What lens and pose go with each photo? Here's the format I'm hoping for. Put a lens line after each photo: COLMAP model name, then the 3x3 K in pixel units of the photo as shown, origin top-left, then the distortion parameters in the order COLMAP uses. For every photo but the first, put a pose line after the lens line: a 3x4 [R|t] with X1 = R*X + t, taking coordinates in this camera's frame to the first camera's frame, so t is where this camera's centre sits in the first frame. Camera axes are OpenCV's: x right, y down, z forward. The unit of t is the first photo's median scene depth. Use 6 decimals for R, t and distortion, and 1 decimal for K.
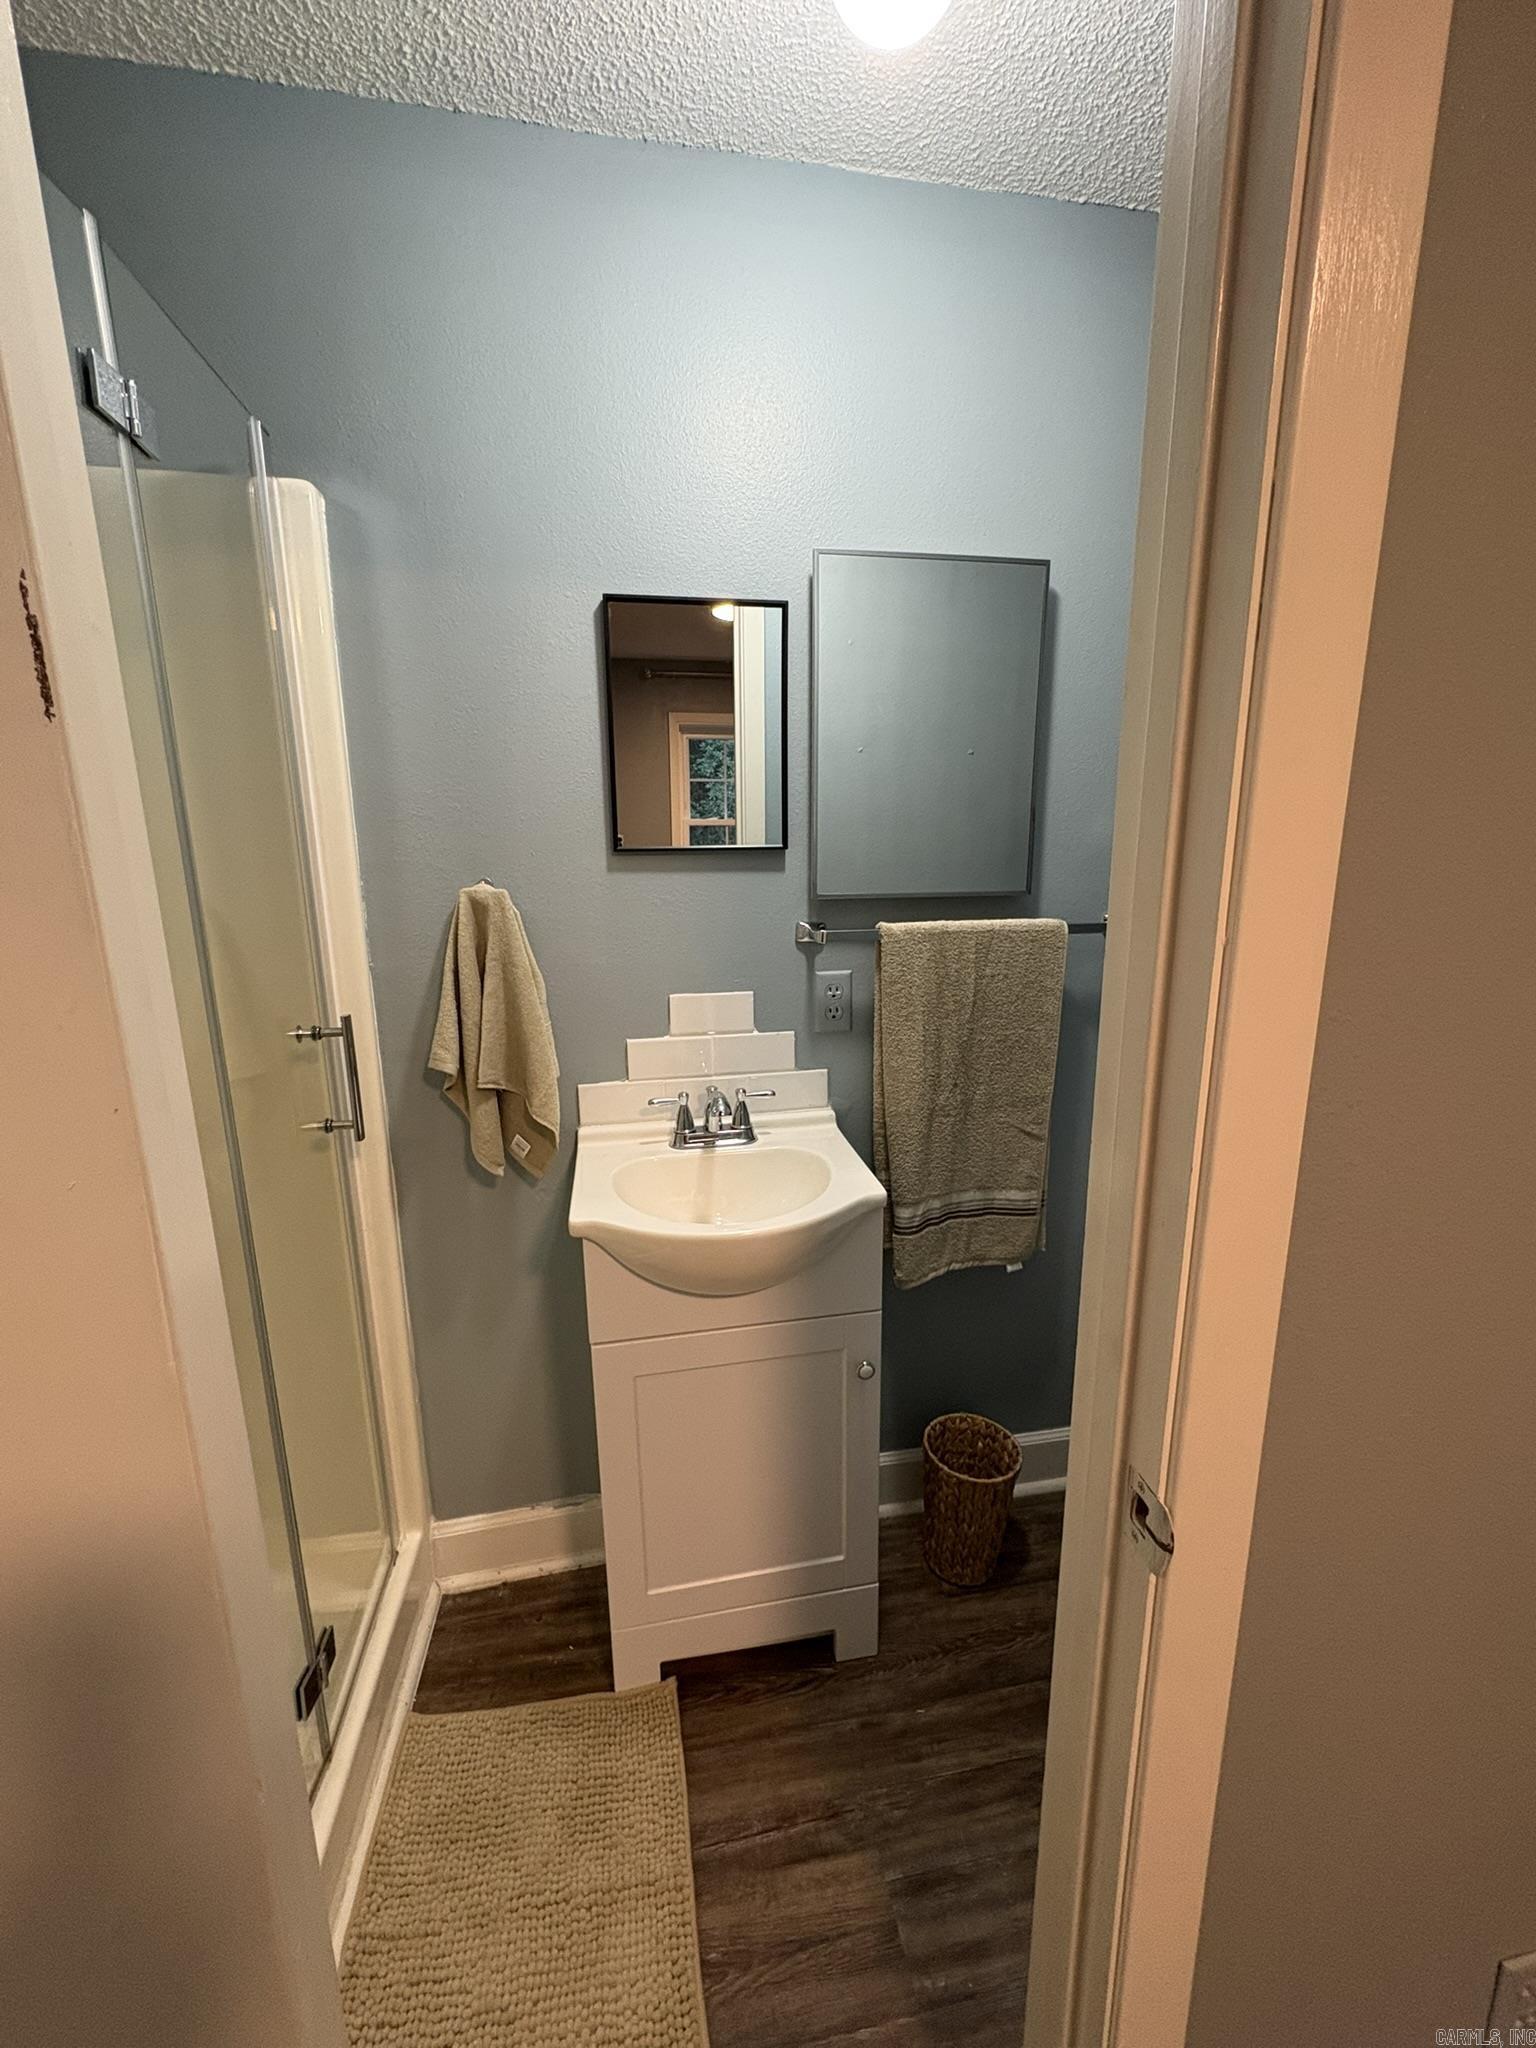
lens RADIAL K [[819.2, 0, 768.0], [0, 819.2, 1024.0], [0, 0, 1]] dist [0.001247, 0.000207]
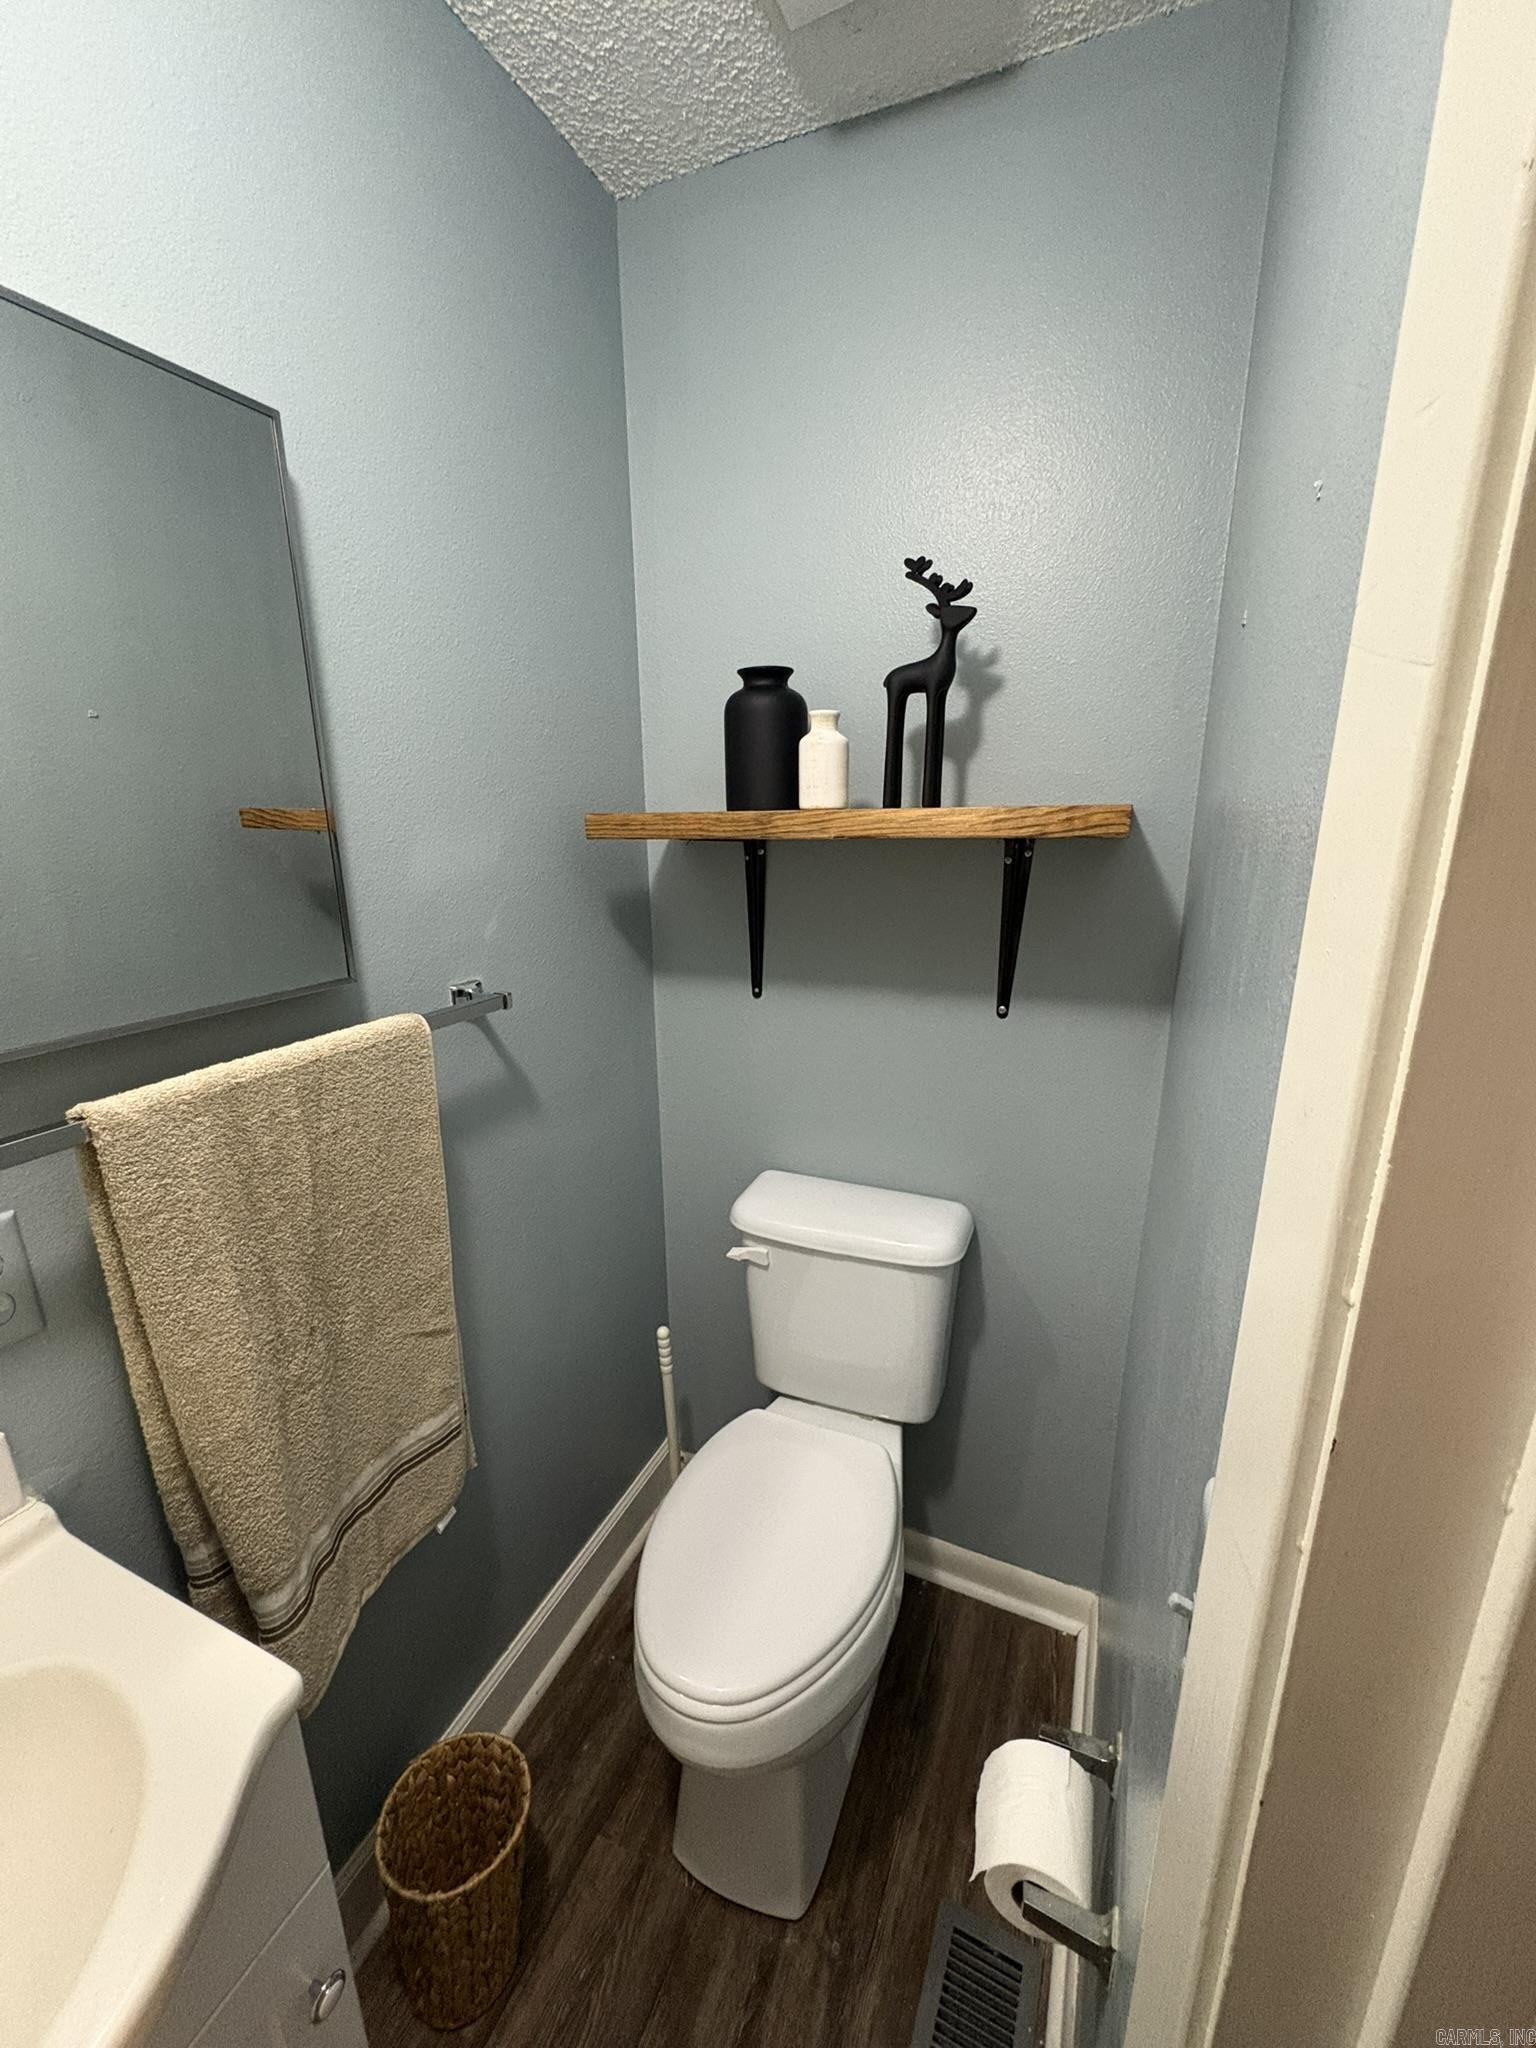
lens RADIAL K [[819.2, 0, 768.0], [0, 819.2, 1024.0], [0, 0, 1]] dist [0.001247, 0.000207]
pose [[0.564291, -0.208950, 0.798696, -0.004464], [0.174180, 0.975797, 0.132221, -0.155786], [-0.806992, 0.064505, 0.587028, 0.391526]]
